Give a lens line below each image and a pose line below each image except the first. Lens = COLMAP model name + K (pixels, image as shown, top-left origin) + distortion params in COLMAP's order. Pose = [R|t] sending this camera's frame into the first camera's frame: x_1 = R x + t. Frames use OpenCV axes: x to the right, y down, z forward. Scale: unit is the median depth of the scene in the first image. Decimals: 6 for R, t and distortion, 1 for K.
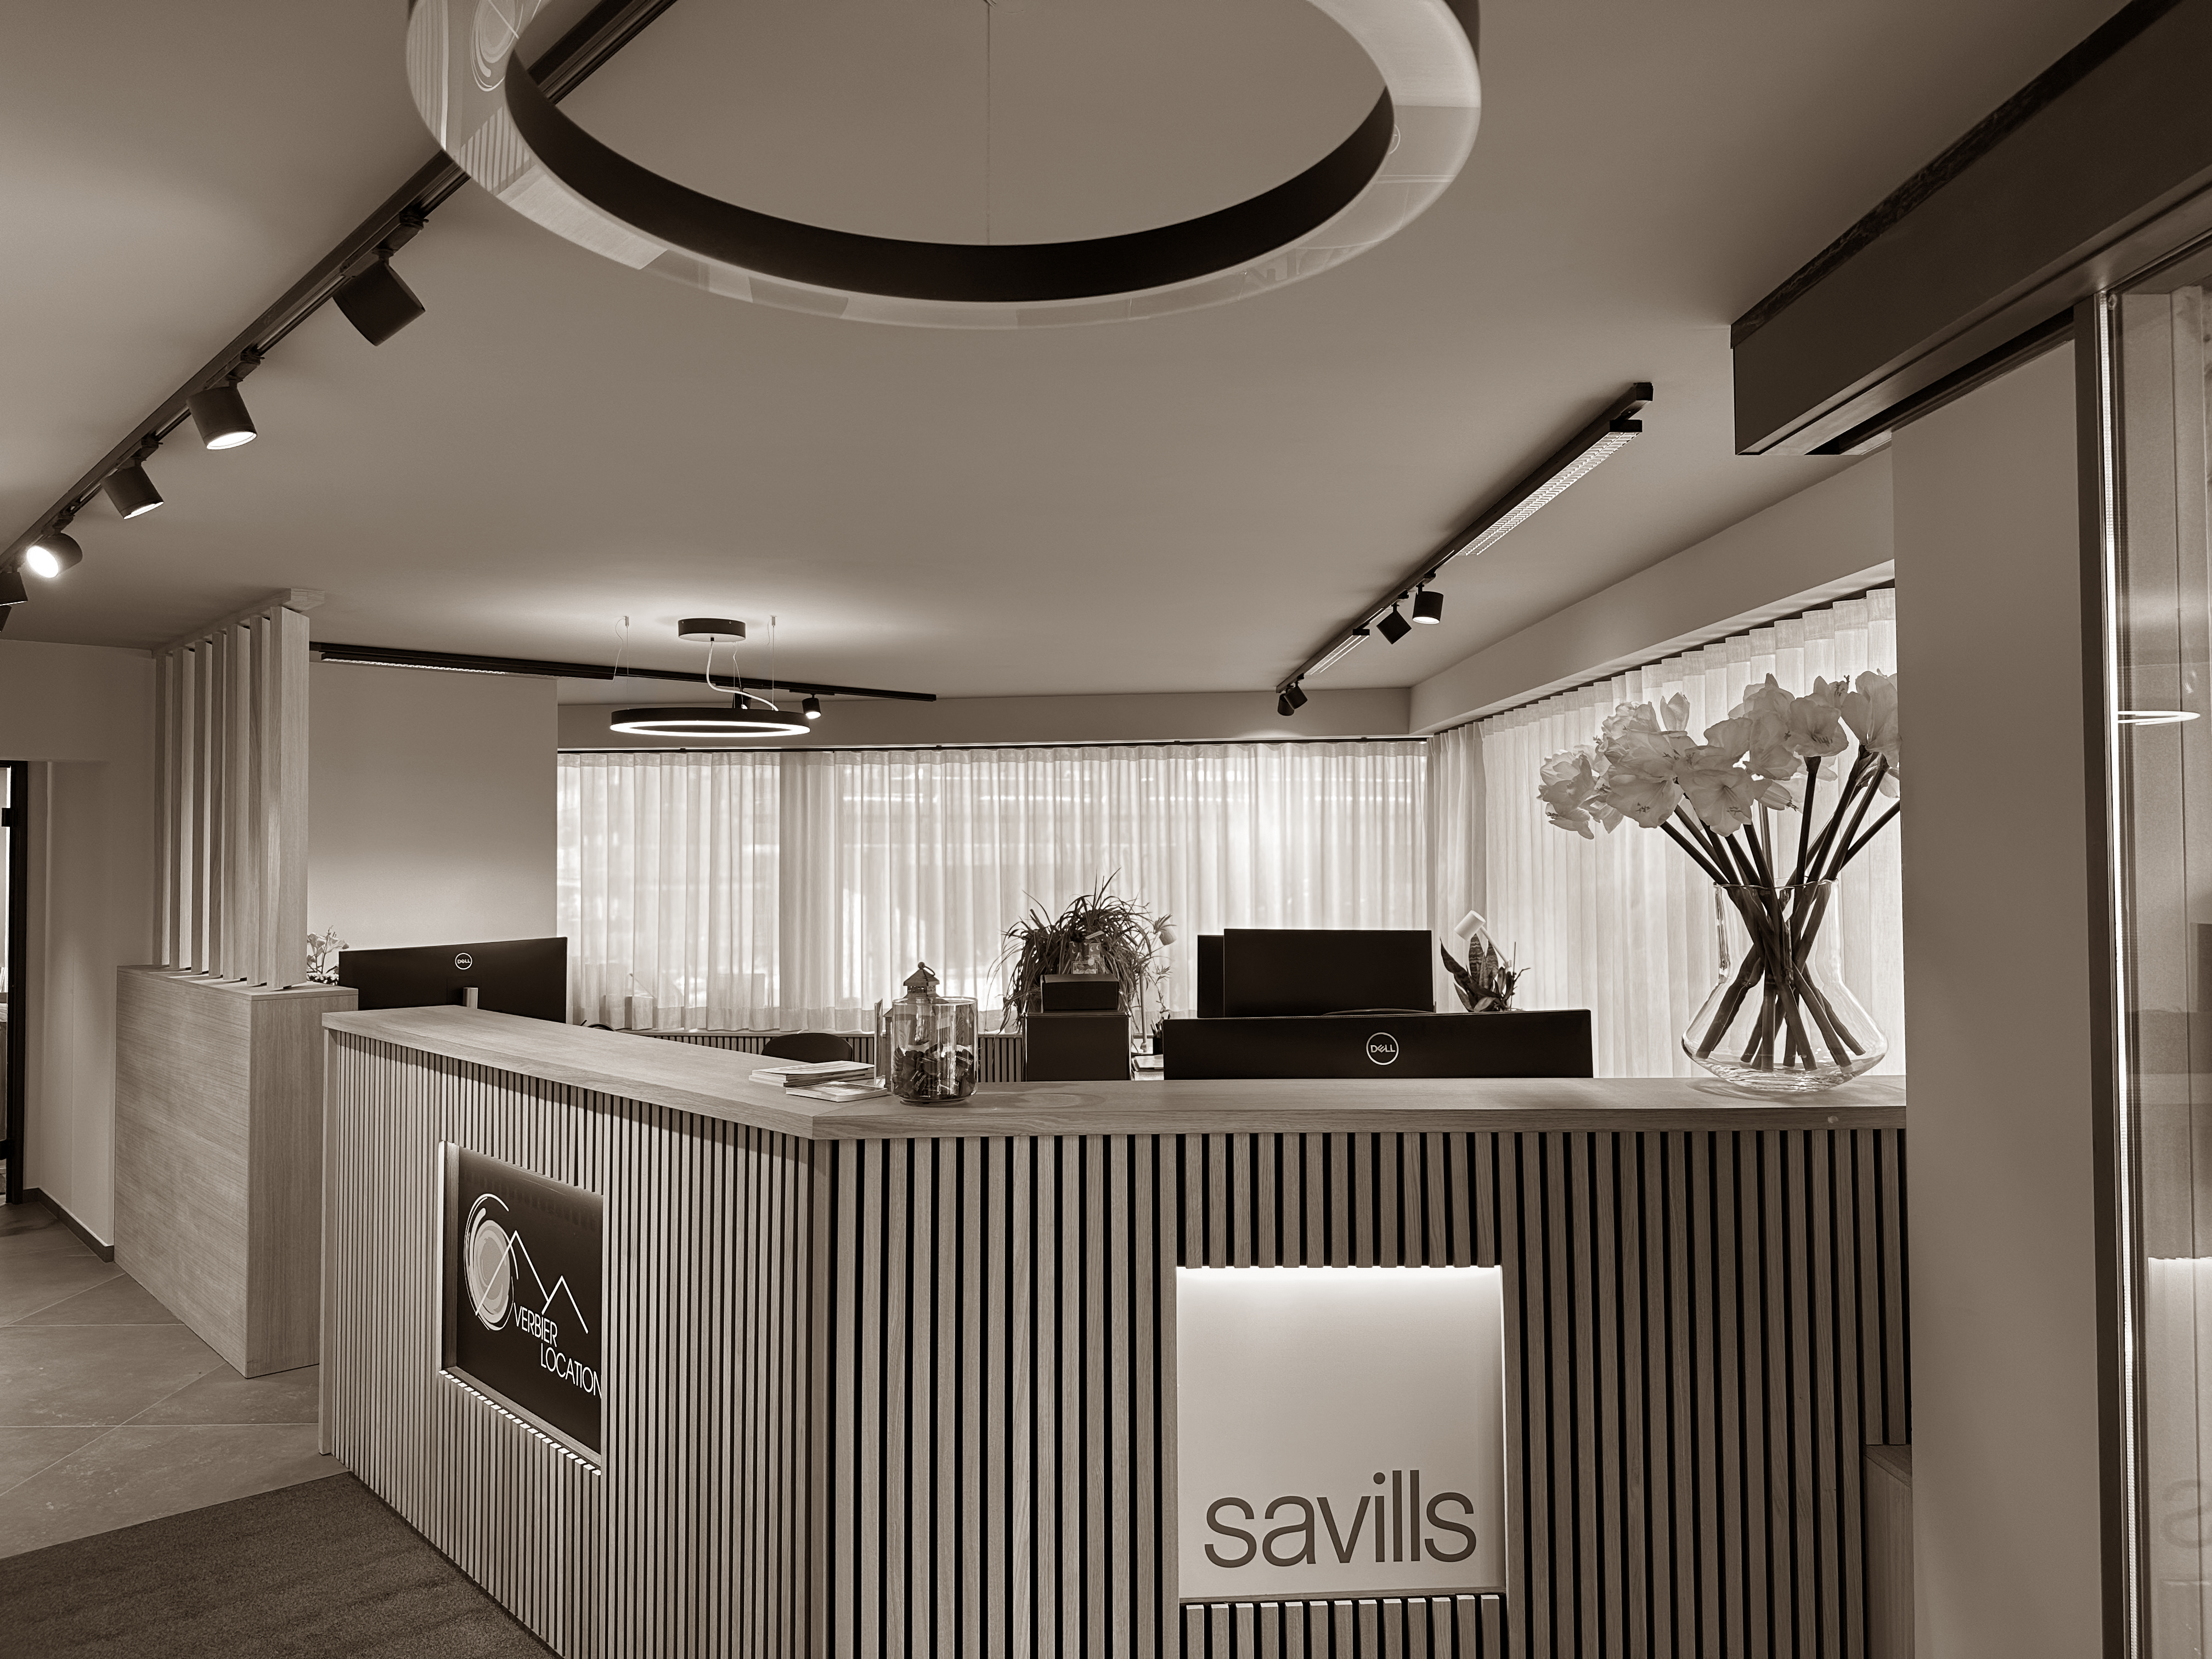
lens RADIAL K [[1553.7, 0, 1106.0], [0, 1553.7, 829.5], [0, 0, 1]] dist [0.002481, 0.001213]
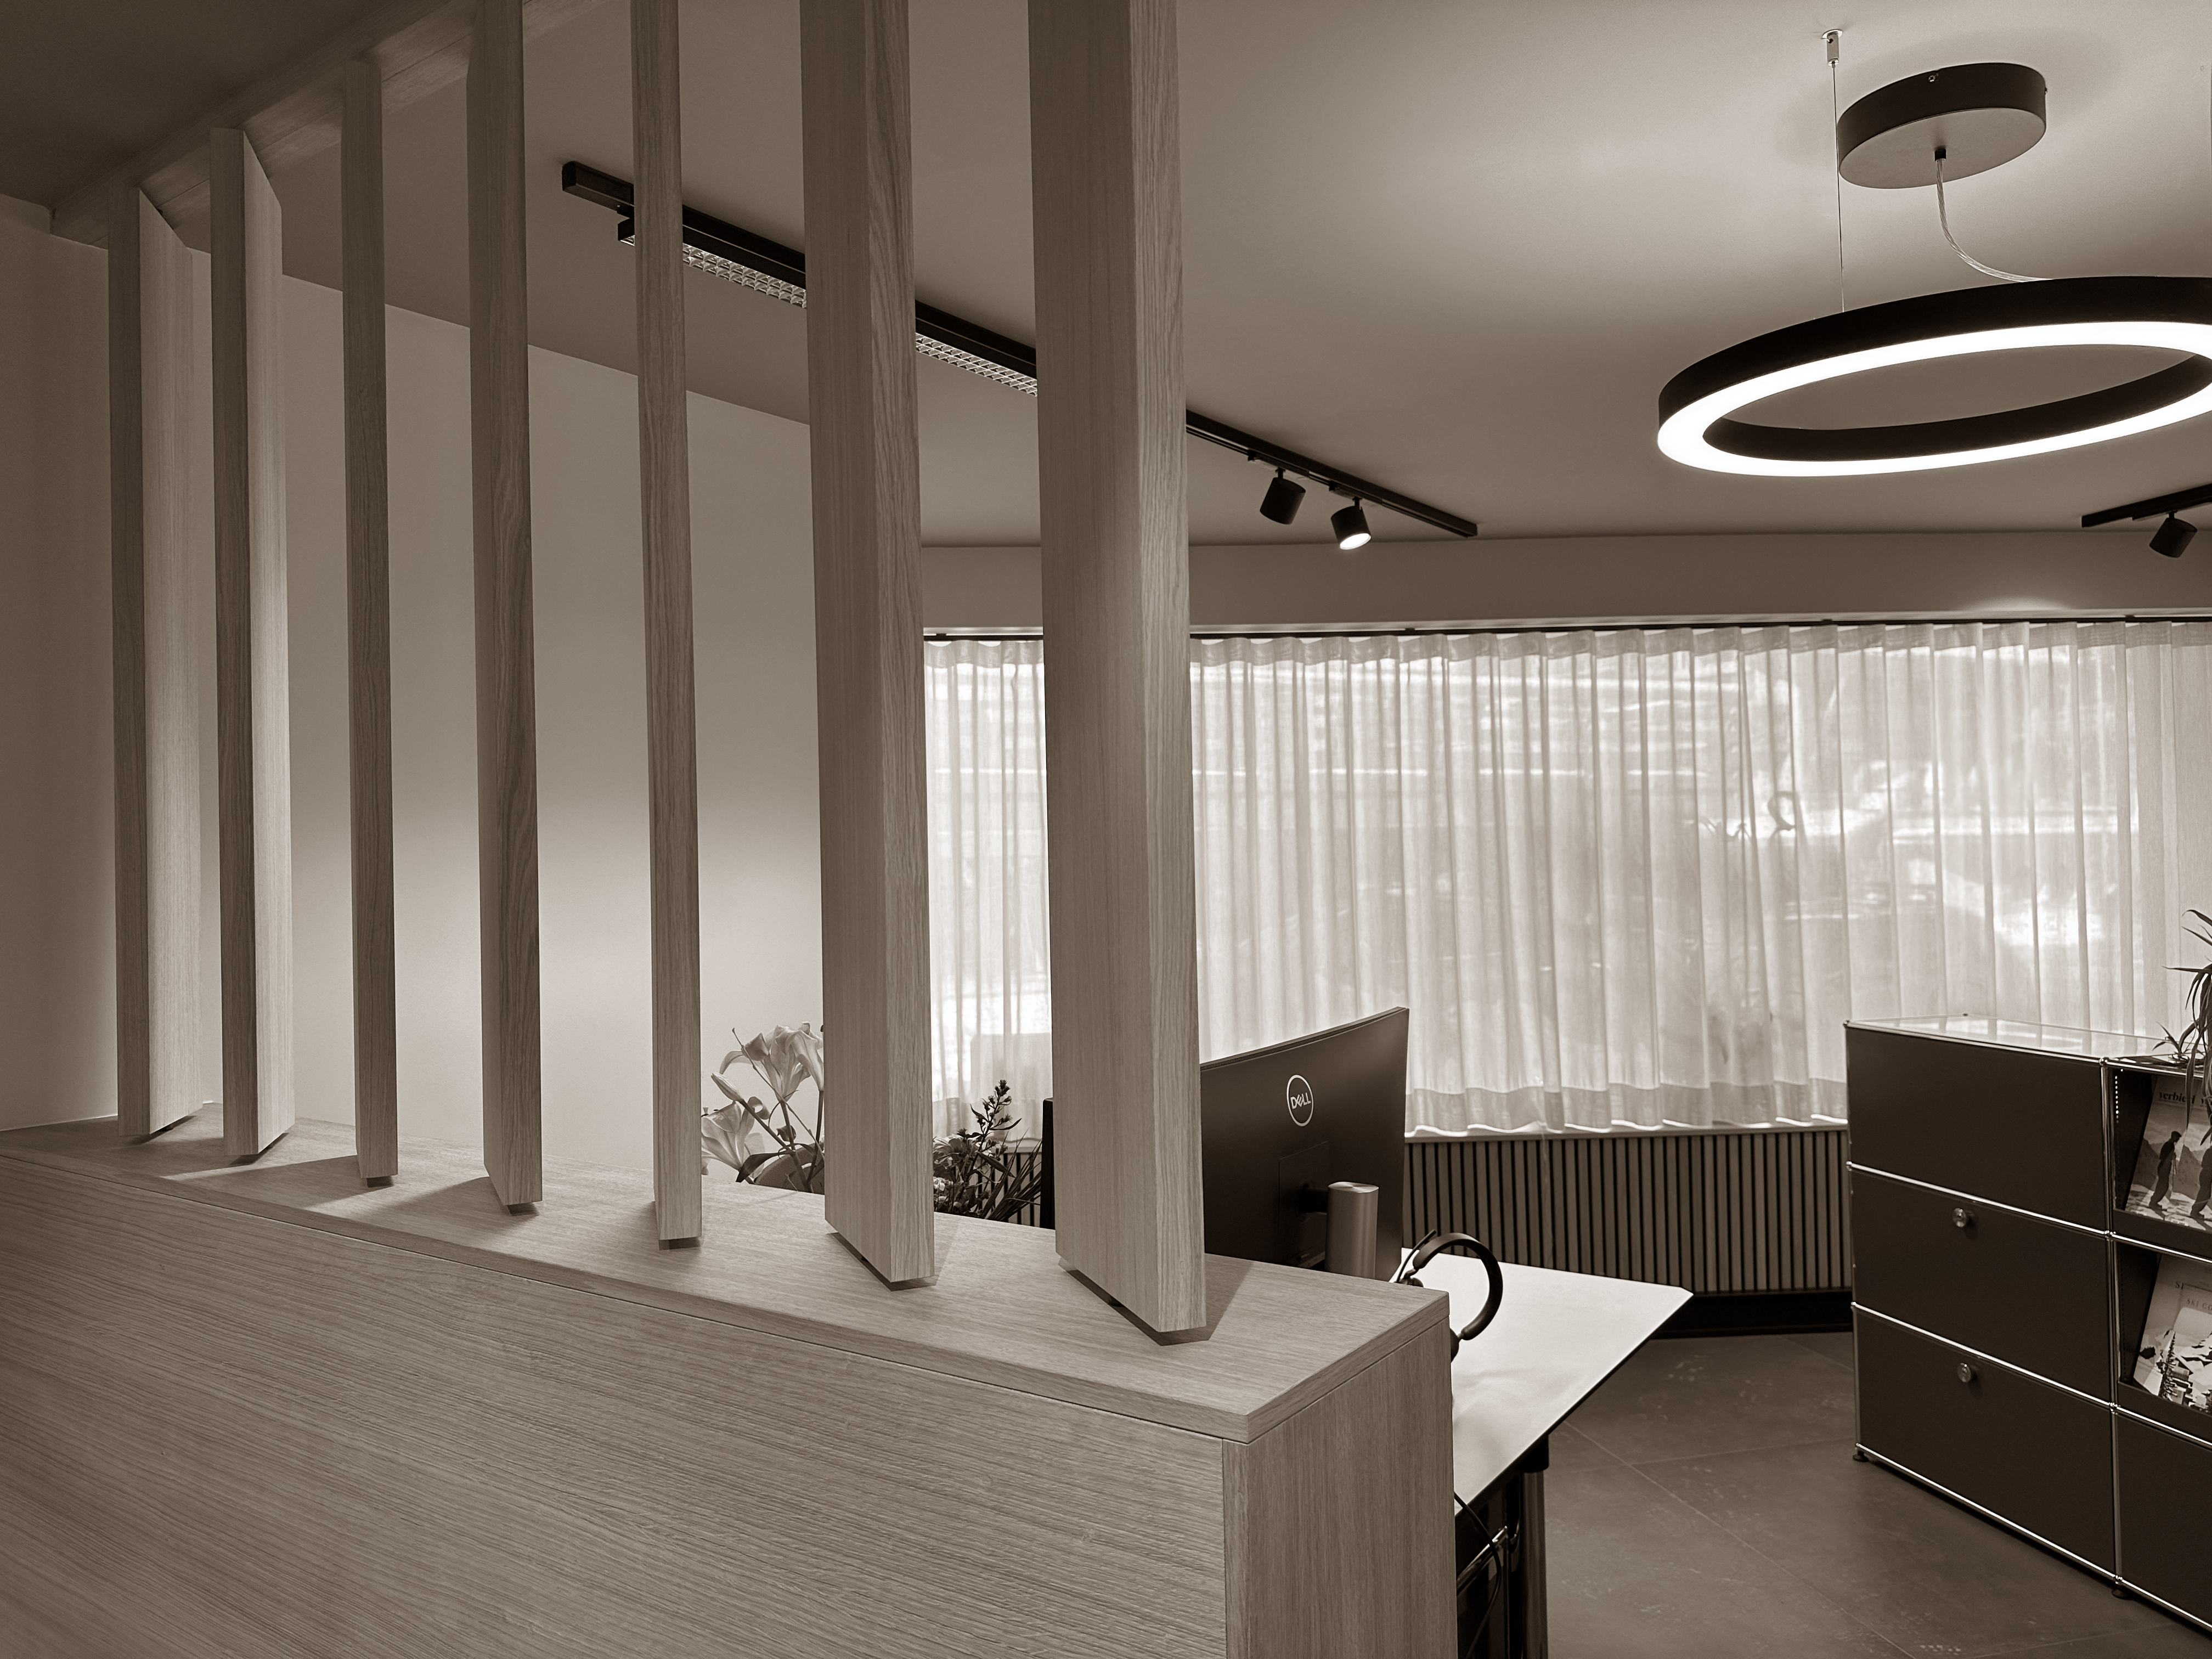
lens RADIAL K [[1553.7, 0, 1106.0], [0, 1553.7, 829.5], [0, 0, 1]] dist [0.002481, 0.001213]
pose [[0.977216, -0.009950, 0.212016, -0.477511], [0.008931, 0.999944, 0.005763, 0.023952], [-0.212061, -0.003738, 0.977249, 0.636871]]
